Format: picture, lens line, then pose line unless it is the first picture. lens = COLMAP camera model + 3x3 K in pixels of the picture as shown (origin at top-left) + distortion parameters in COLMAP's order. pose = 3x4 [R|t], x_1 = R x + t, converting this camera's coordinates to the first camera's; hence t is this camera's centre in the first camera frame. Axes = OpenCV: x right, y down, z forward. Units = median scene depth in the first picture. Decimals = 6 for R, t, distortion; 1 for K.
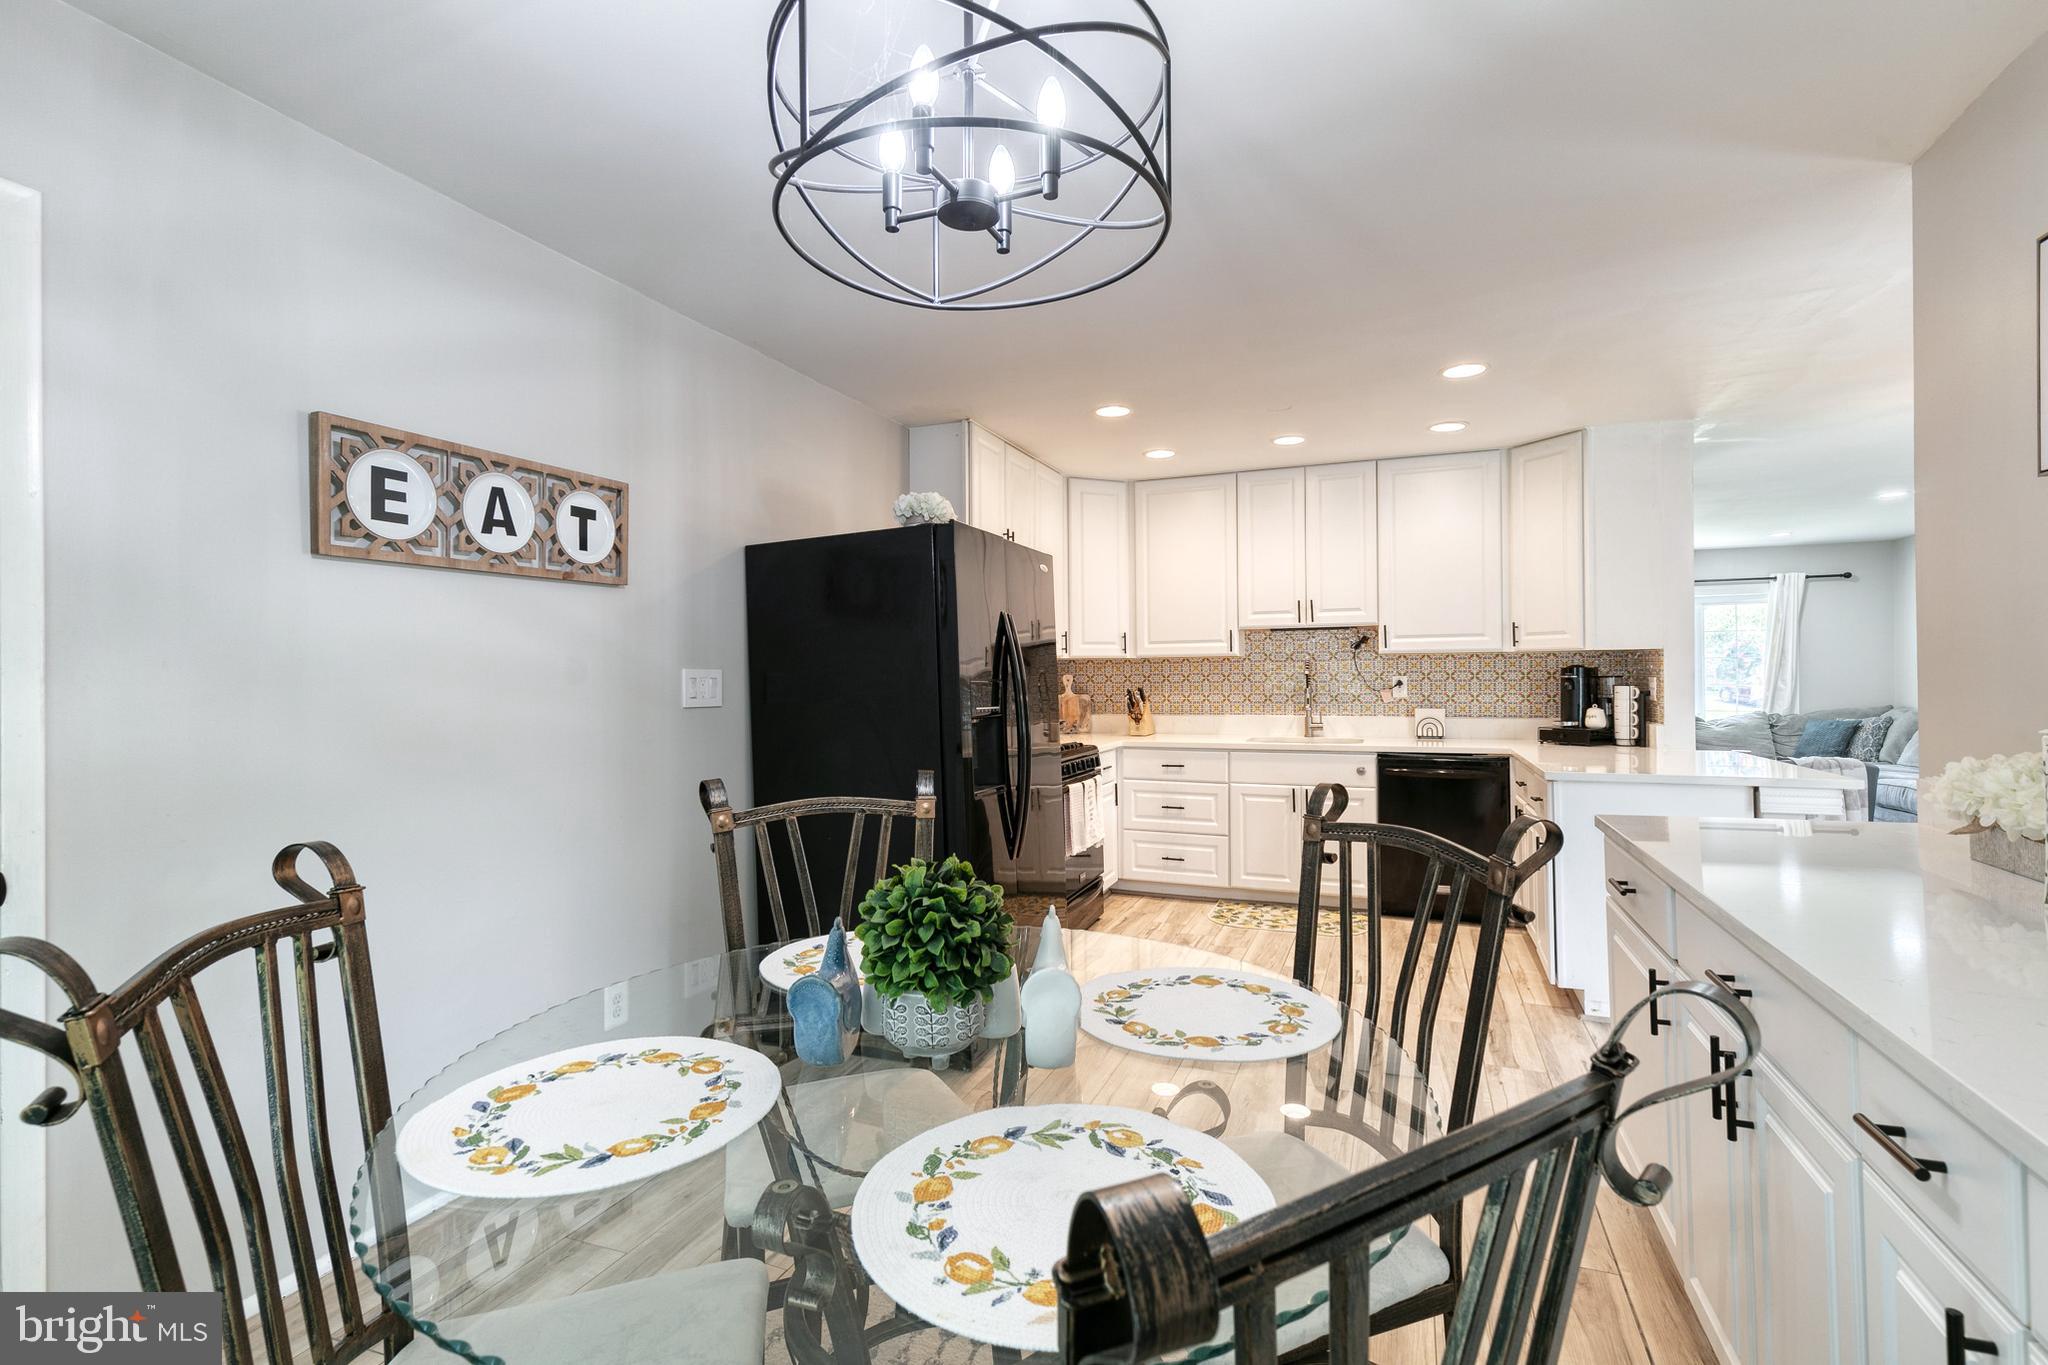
lens RADIAL K [[931.8, 0, 1024.0], [0, 931.8, 682.5], [0, 0, 1]] dist [0.002278, 0.002010]
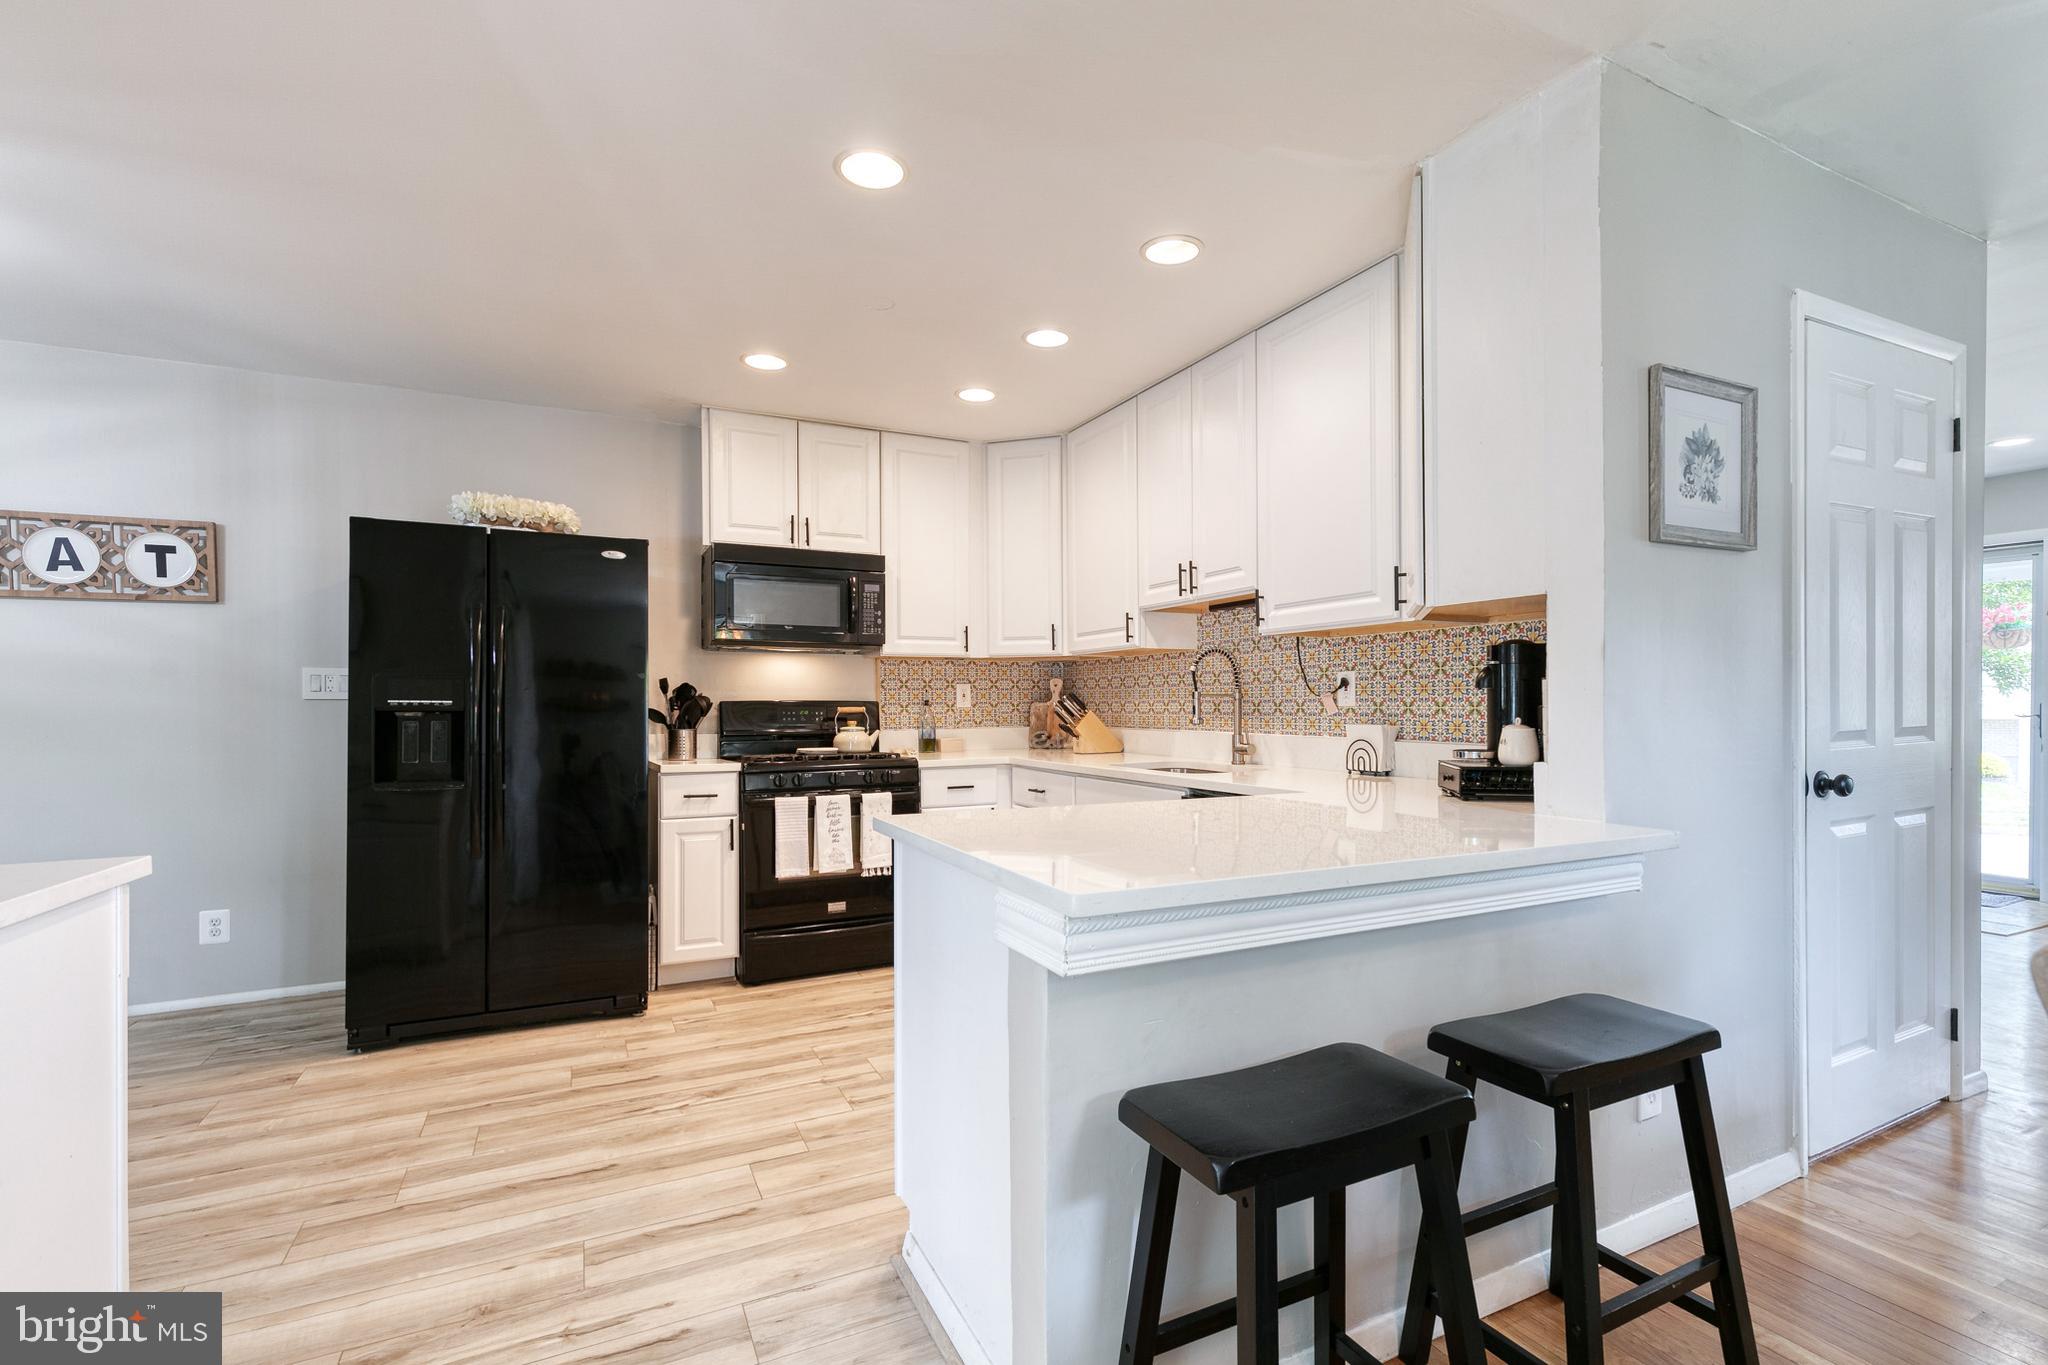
lens RADIAL K [[926.2, 0, 1036.2], [0, 926.2, 708.9], [0, 0, 1]] dist [0.001884, 0.000306]
pose [[0.747679, 0.009274, -0.663996, 0.695794], [-0.005388, 0.999954, 0.007900, 0.014939], [0.664039, -0.002329, 0.747695, 0.435518]]
